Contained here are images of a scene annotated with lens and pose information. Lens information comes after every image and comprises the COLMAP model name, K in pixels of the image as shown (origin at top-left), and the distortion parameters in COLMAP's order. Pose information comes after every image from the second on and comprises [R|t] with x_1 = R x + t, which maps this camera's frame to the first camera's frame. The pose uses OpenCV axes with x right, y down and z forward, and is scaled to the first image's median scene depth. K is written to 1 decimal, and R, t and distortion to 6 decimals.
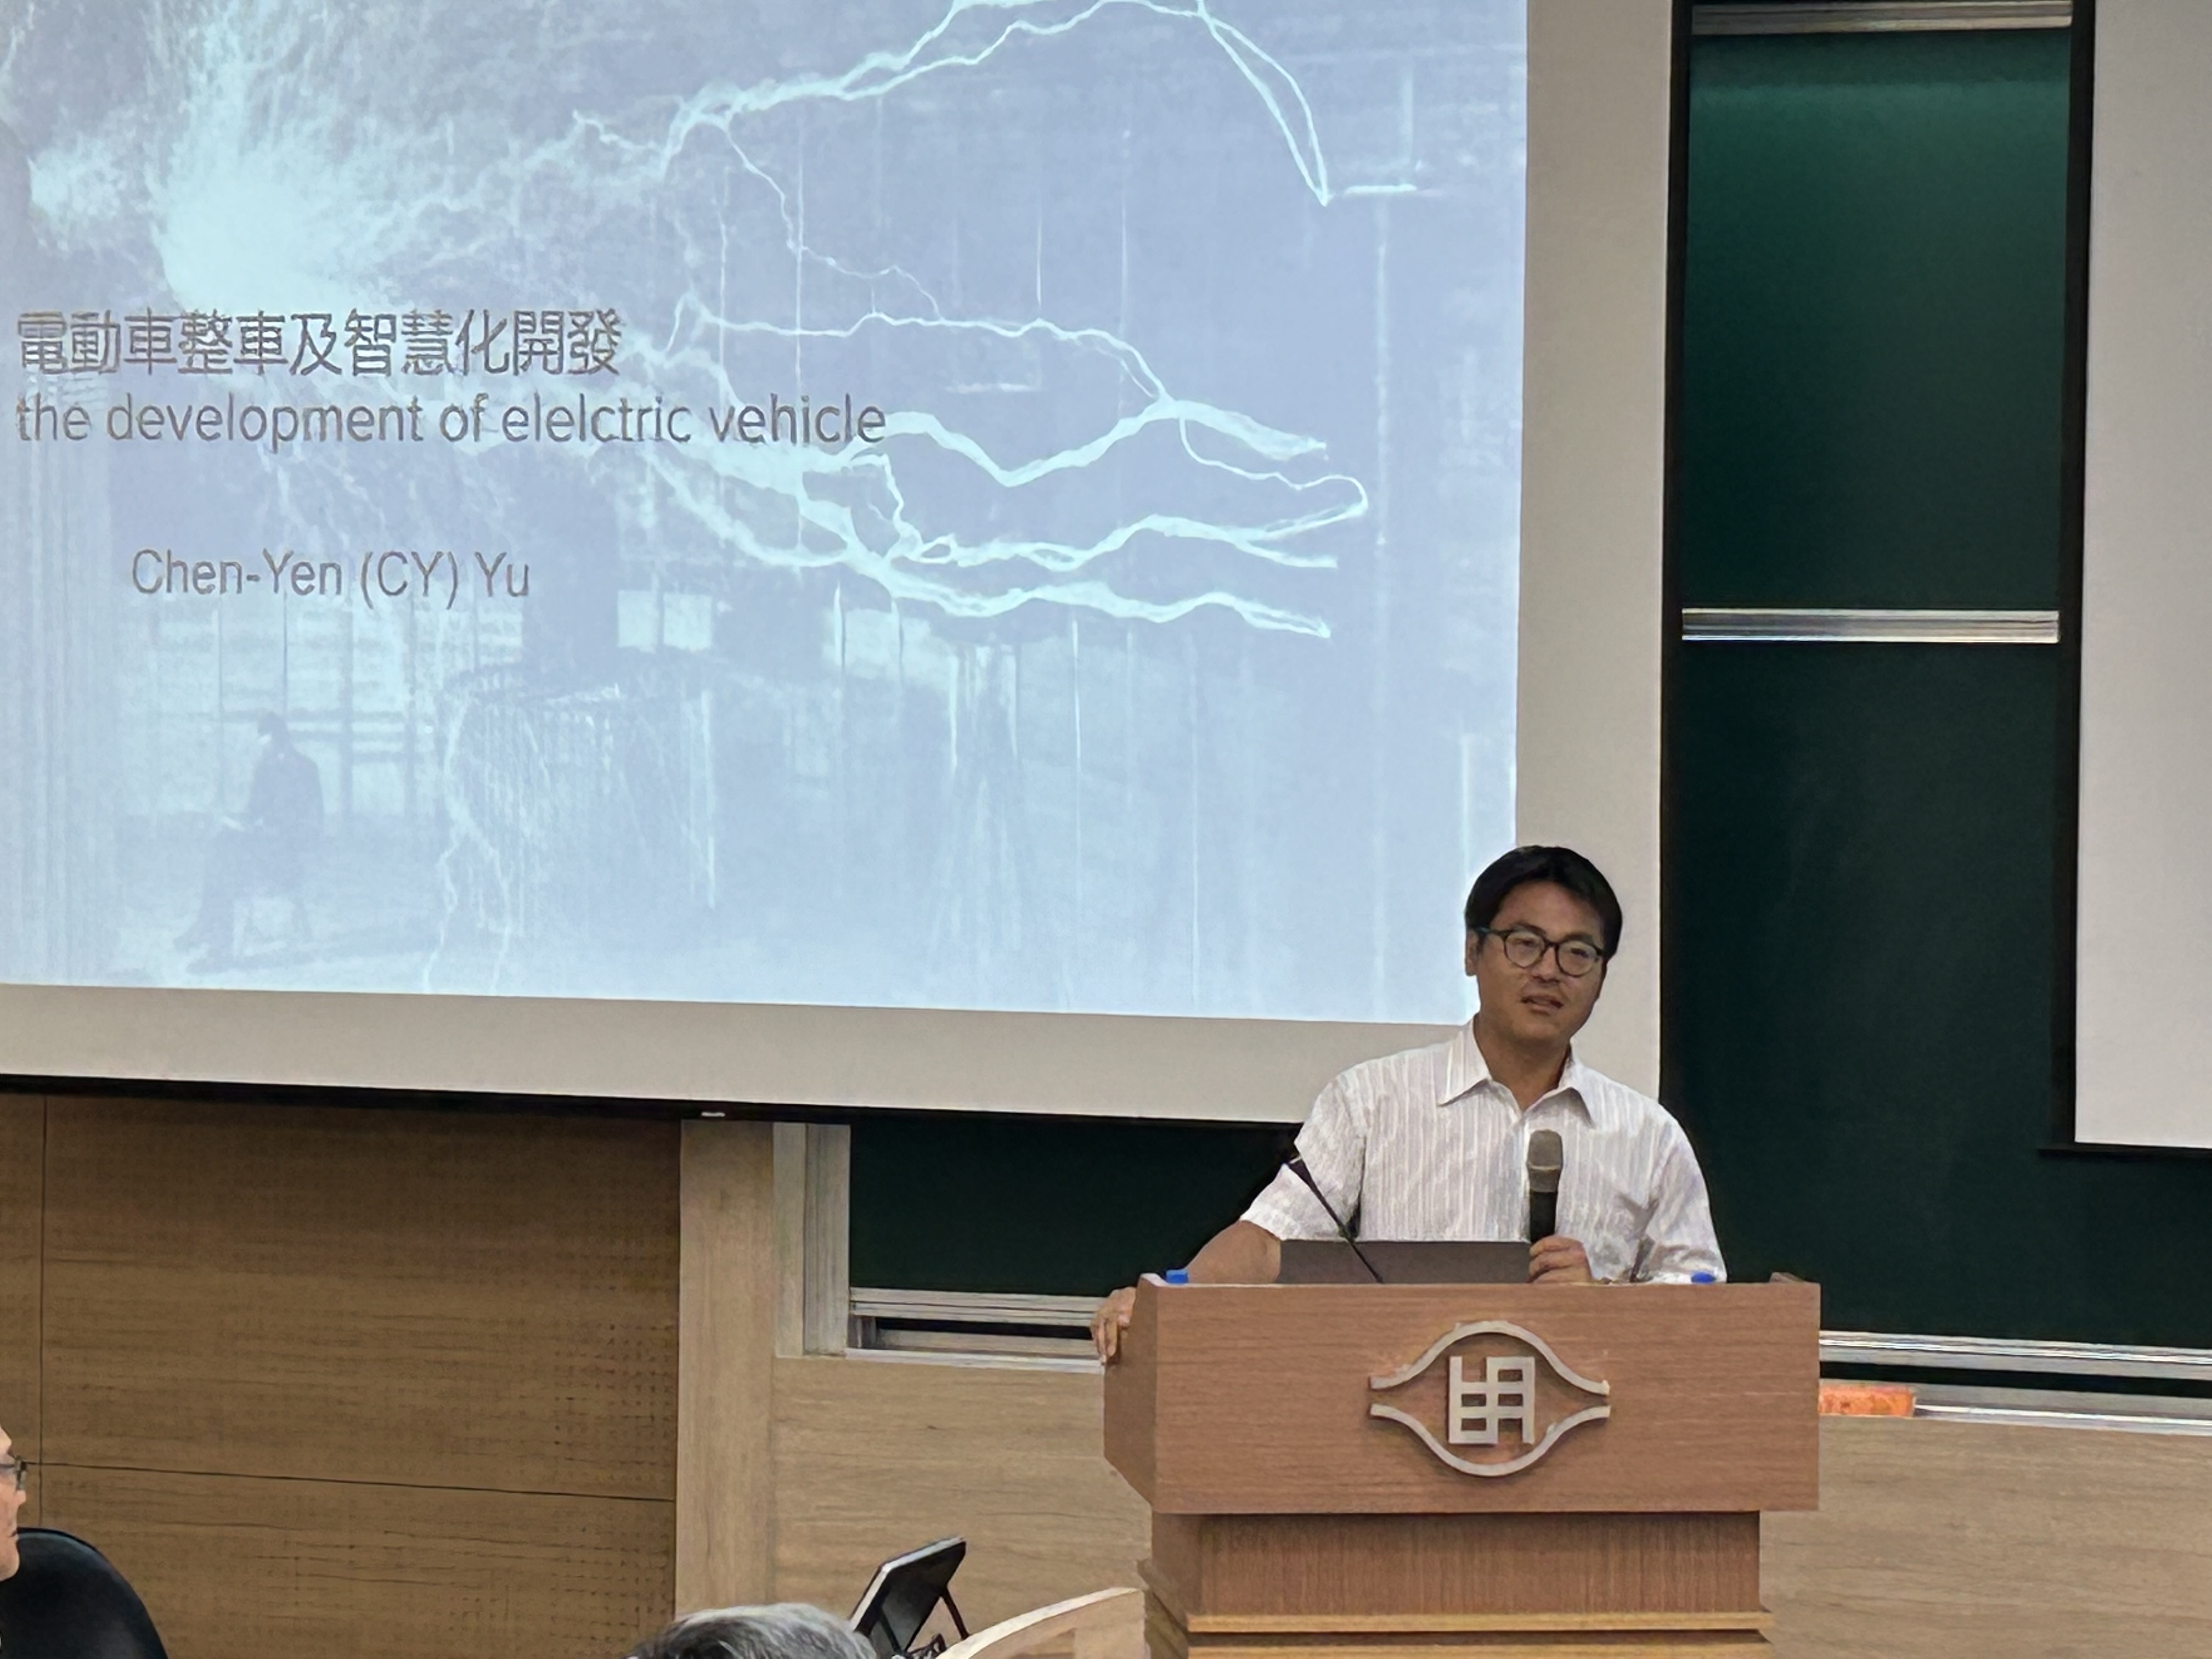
lens RADIAL K [[7883.8, 0, 1106.0], [0, 7883.8, 829.5], [0, 0, 1]] dist [0.110695, 2.081738]
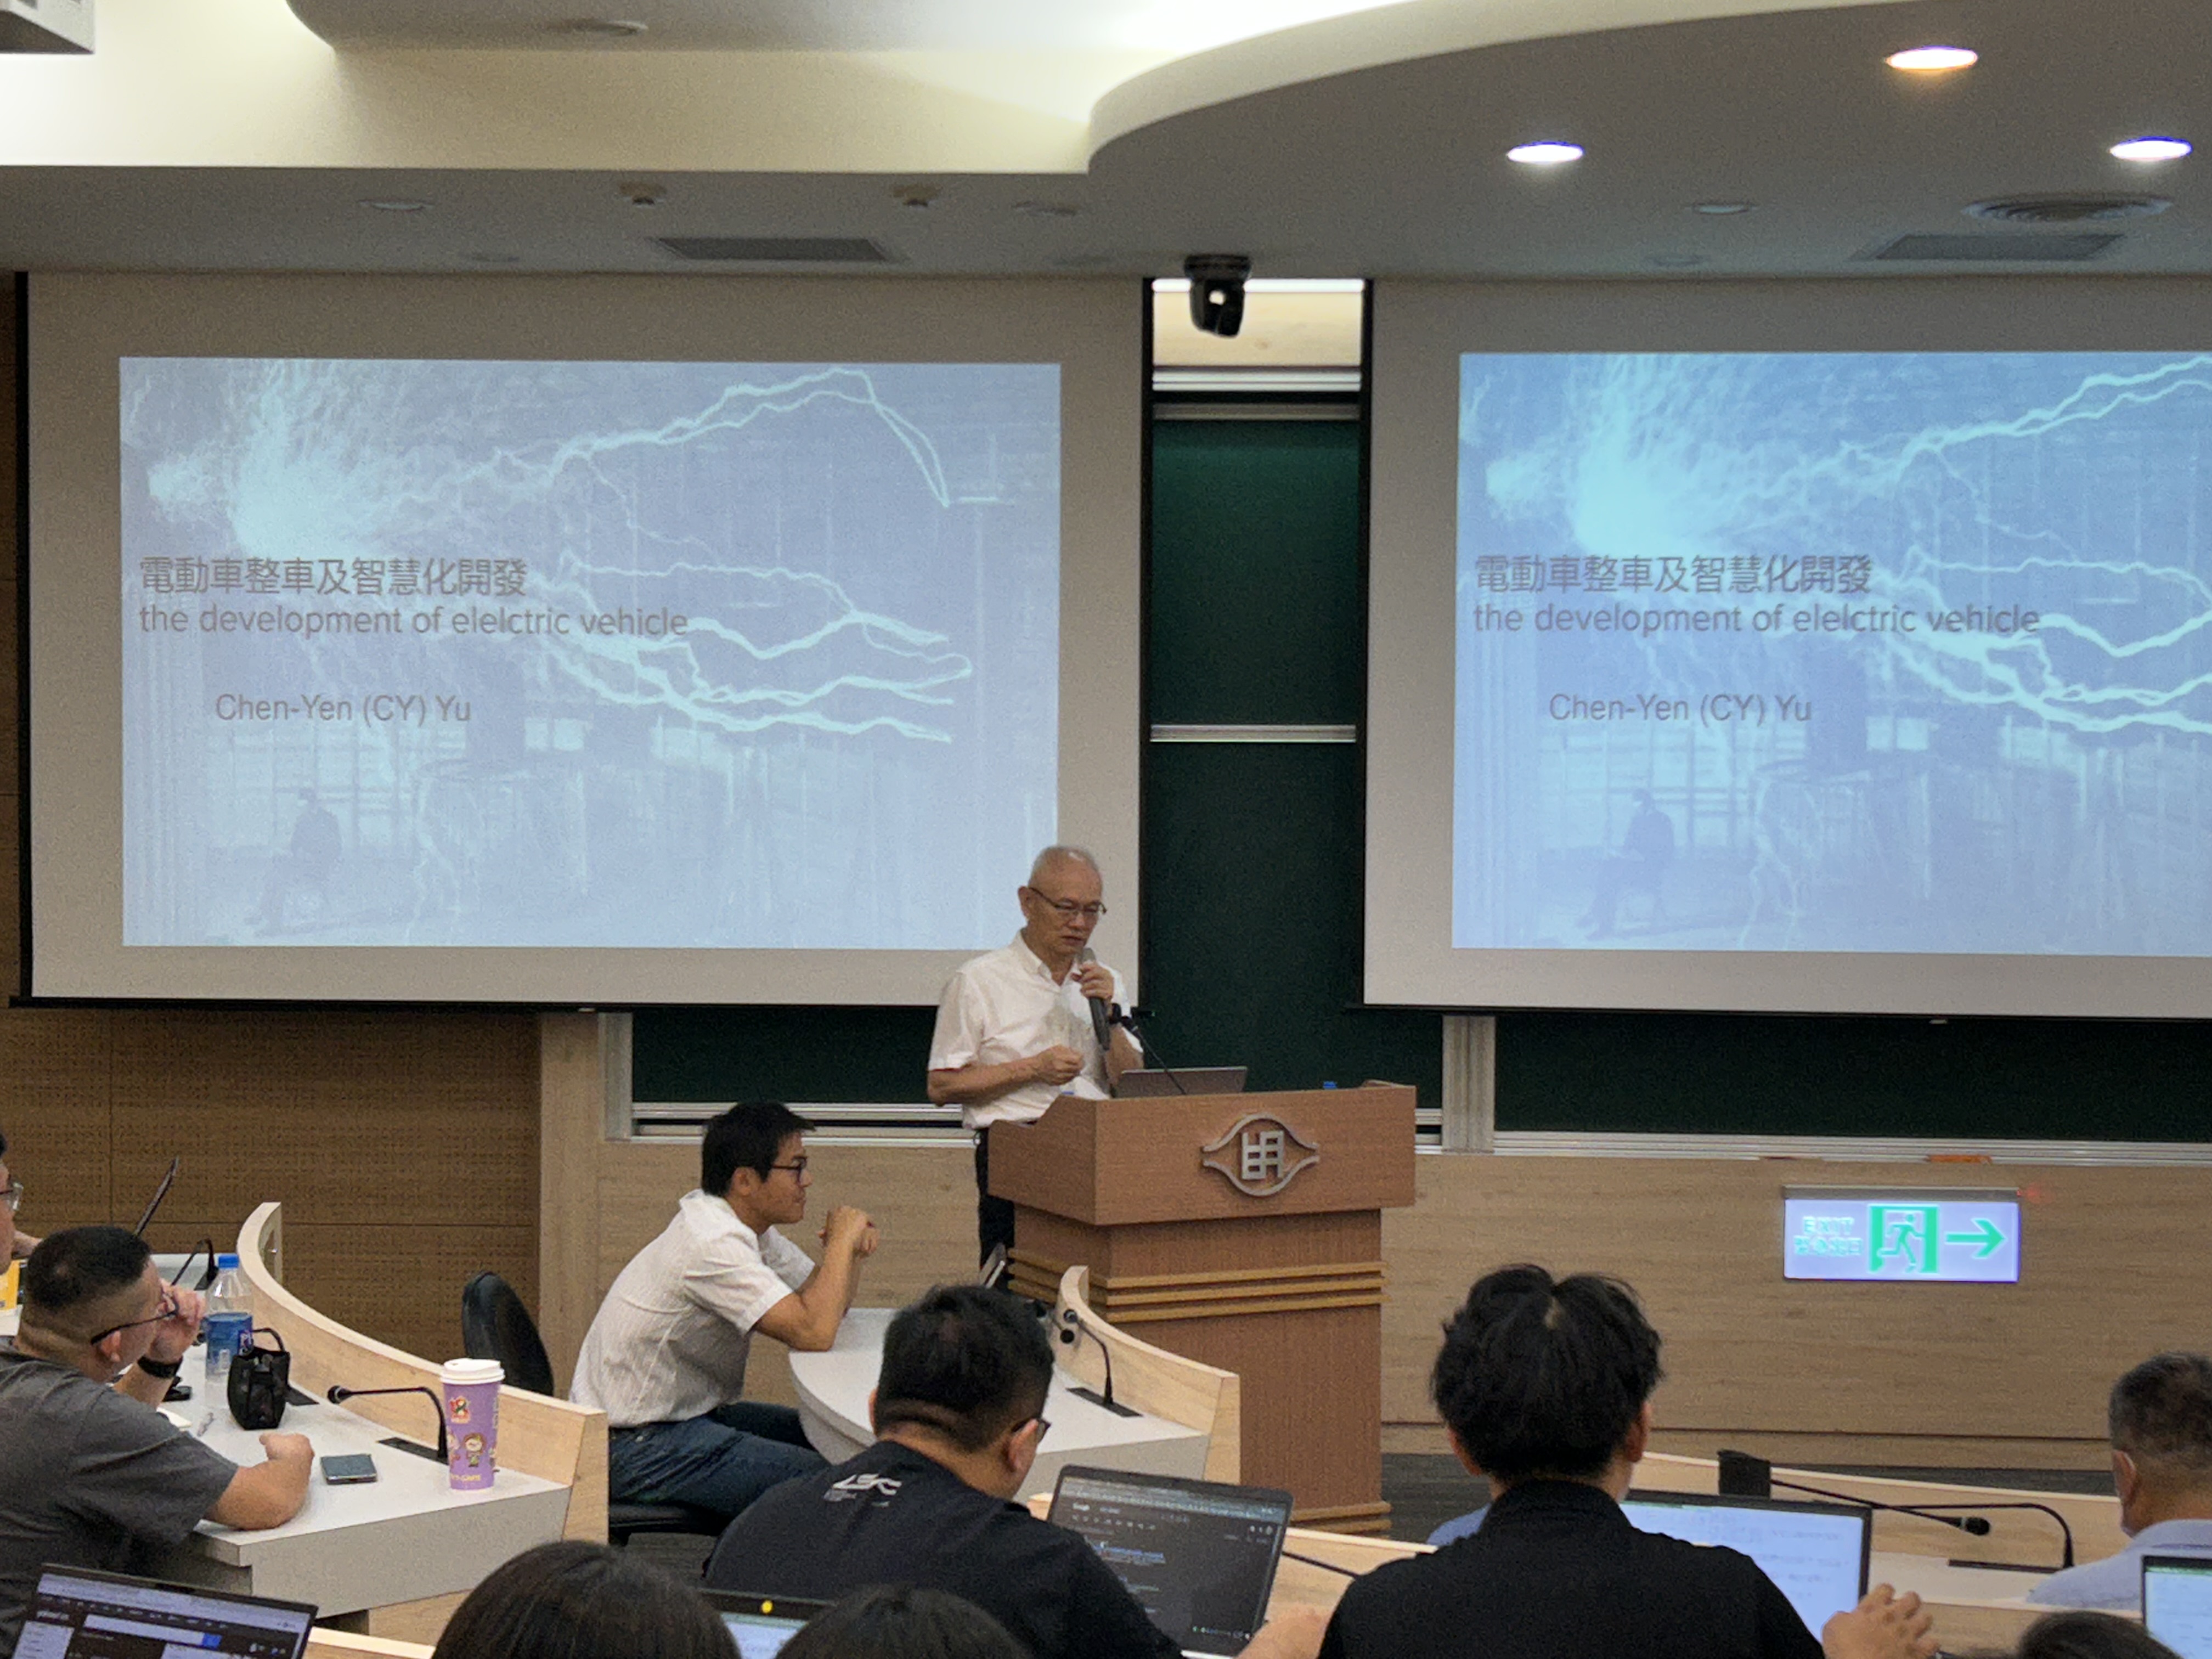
lens RADIAL K [[4039.1, 0, 1106.0], [0, 4039.1, 829.5], [0, 0, 1]] dist [0.153303, -0.117630]
pose [[0.949188, -0.010946, 0.314521, -0.232484], [0.011591, 0.999933, -0.000181, -0.003326], [-0.314497, 0.003817, 0.949251, 0.093465]]
